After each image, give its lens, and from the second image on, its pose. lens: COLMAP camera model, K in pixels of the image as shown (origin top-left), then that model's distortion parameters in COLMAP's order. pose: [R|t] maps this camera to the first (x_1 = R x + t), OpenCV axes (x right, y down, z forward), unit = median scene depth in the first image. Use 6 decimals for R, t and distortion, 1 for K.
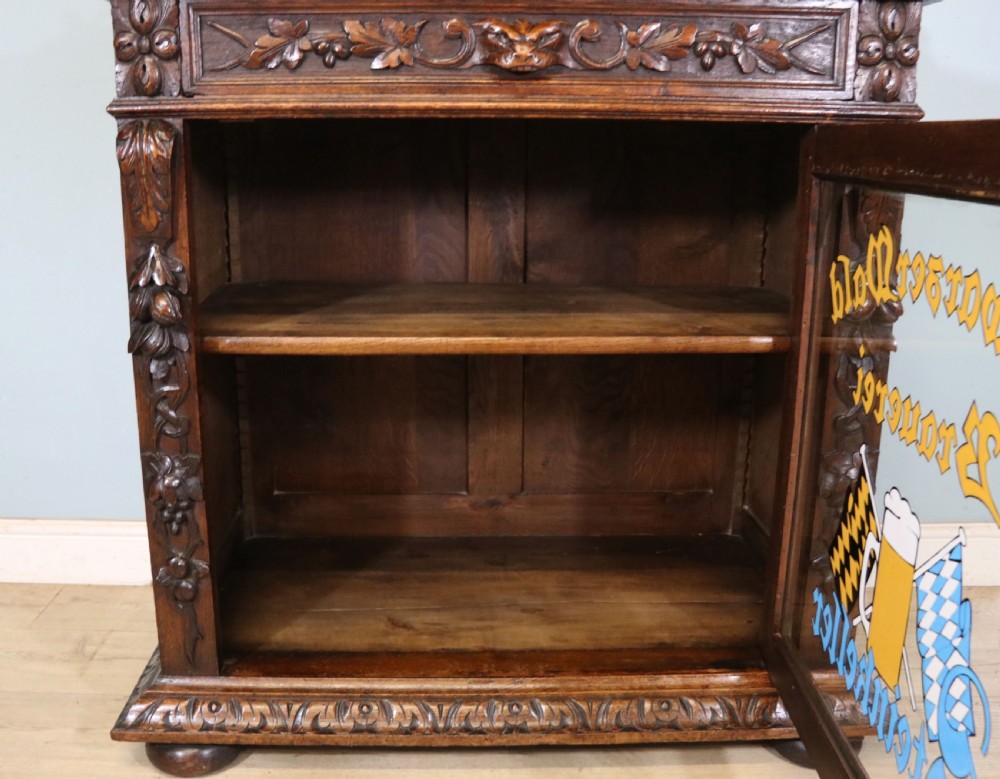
lens RADIAL K [[997.1, 0, 454.4], [0, 997.1, 385.4], [0, 0, 1]] dist [-0.126831, 0.031515]
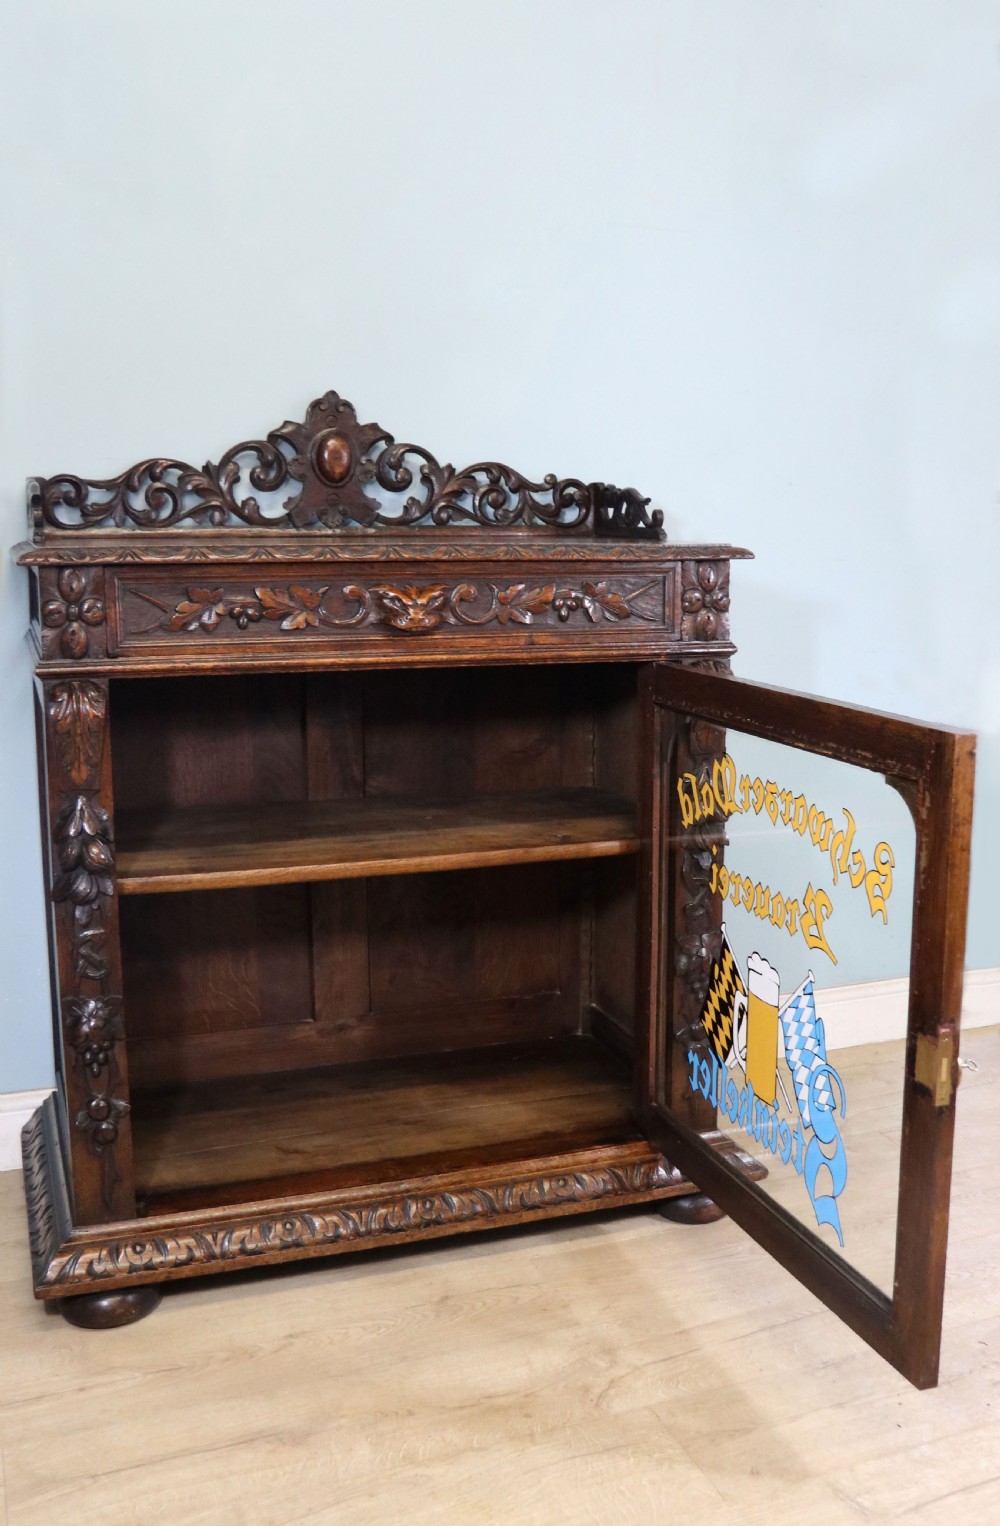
lens RADIAL K [[1543.4, 0, 620.8], [0, 1543.4, 758.7], [0, 0, 1]] dist [-0.153137, 0.149935]
pose [[0.926983, -0.052866, 0.371360, -0.335690], [0.083435, 0.994277, -0.066726, -0.024004], [-0.365707, 0.092838, 0.926088, -0.653992]]
